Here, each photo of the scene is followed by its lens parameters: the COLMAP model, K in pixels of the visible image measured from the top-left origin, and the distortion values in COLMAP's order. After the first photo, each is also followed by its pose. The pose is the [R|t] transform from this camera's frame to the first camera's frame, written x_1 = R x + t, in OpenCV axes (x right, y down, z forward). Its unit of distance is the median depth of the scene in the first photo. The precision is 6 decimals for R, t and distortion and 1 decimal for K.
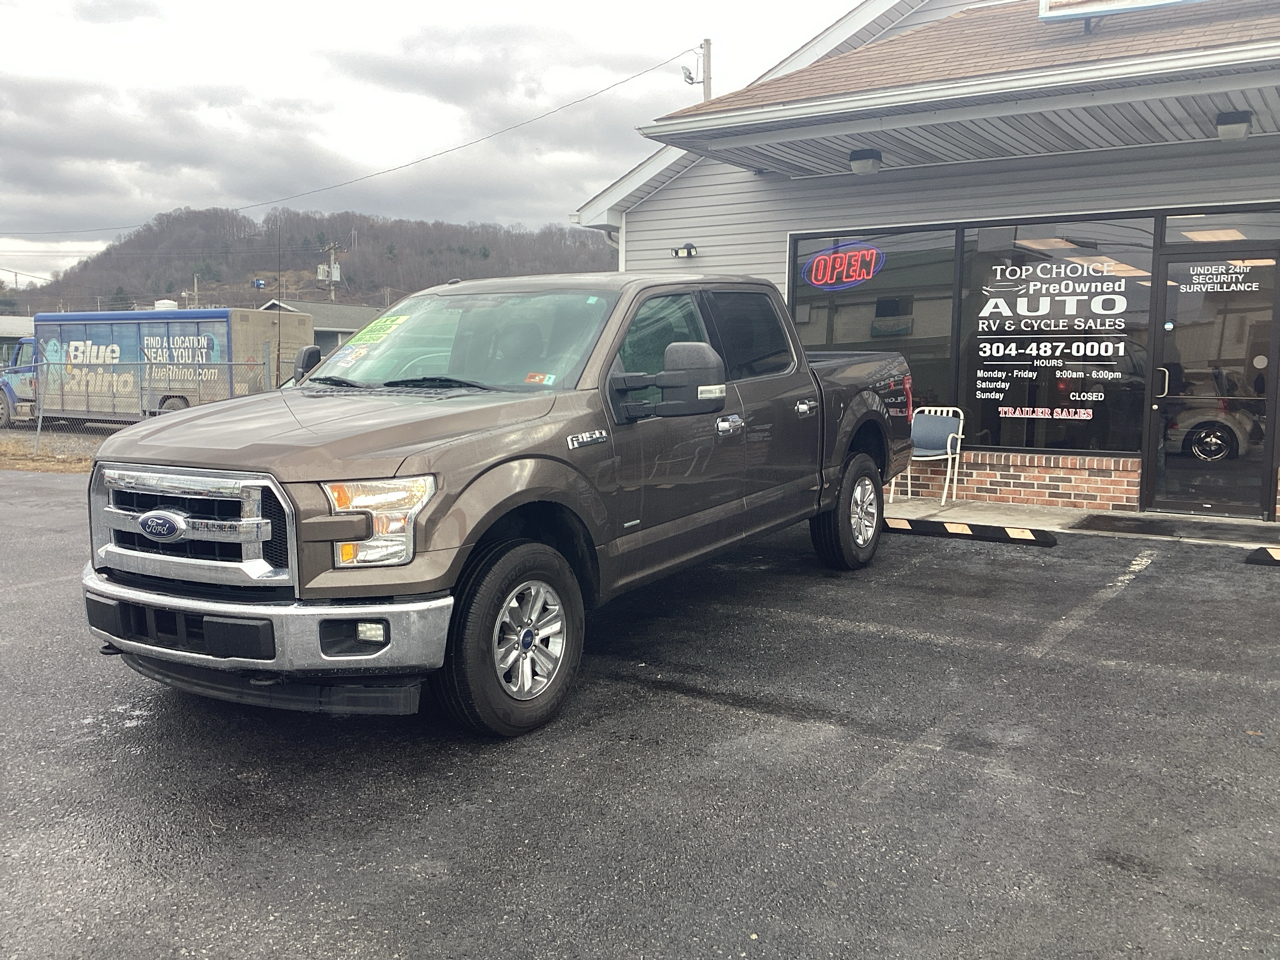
lens RADIAL K [[1156.6, 0, 637.9], [0, 1156.6, 484.2], [0, 0, 1]] dist [0.130858, -0.264458]
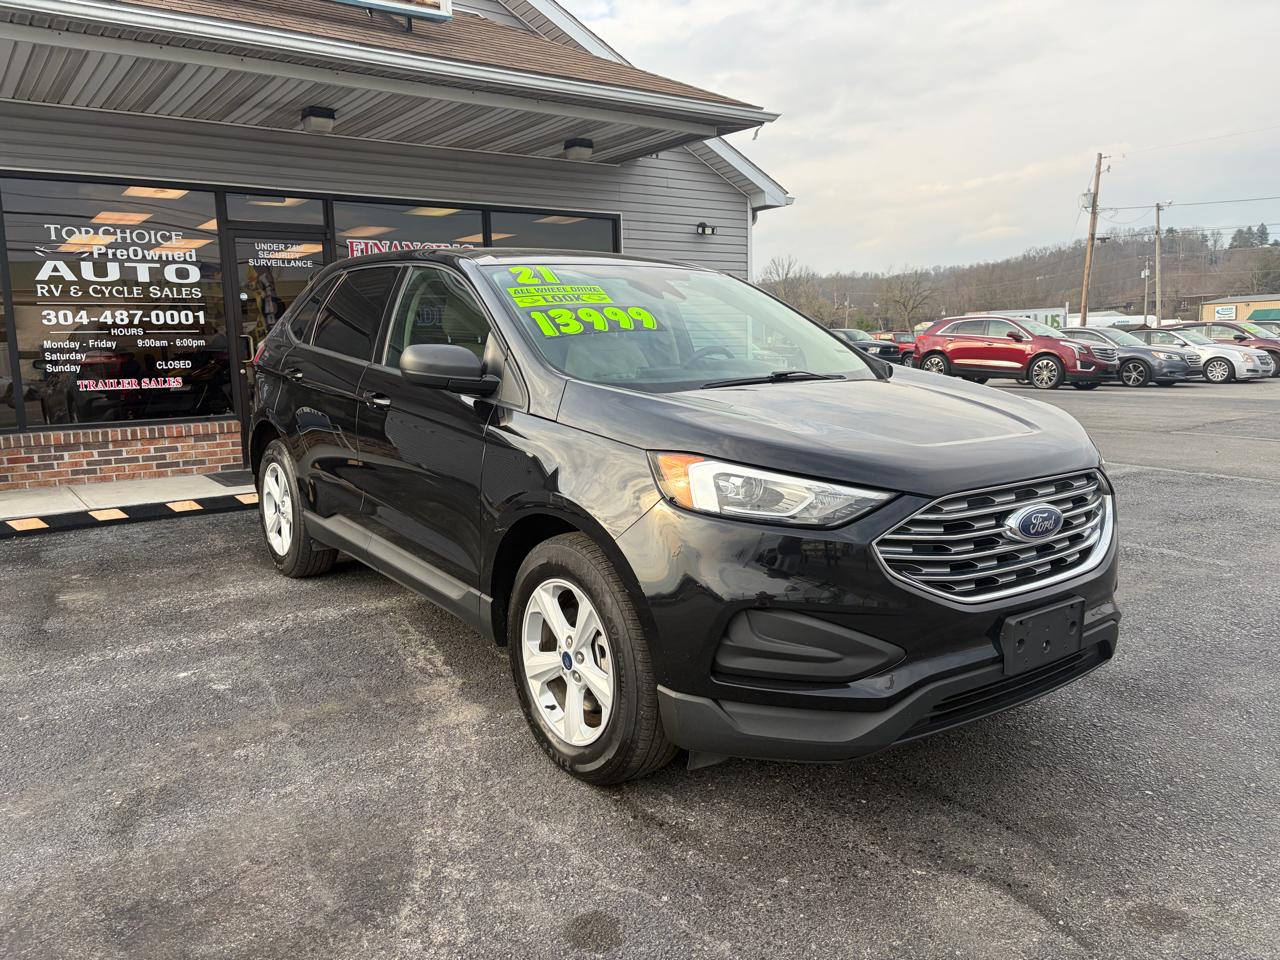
lens RADIAL K [[958.3, 0, 640.6], [0, 958.3, 481.4], [0, 0, 1]] dist [0.066434, -0.063990]
pose [[0.349911, -0.148627, 0.924917, -0.261896], [0.123740, 0.986016, 0.111632, -0.018963], [-0.928574, 0.075388, 0.363409, 0.325660]]
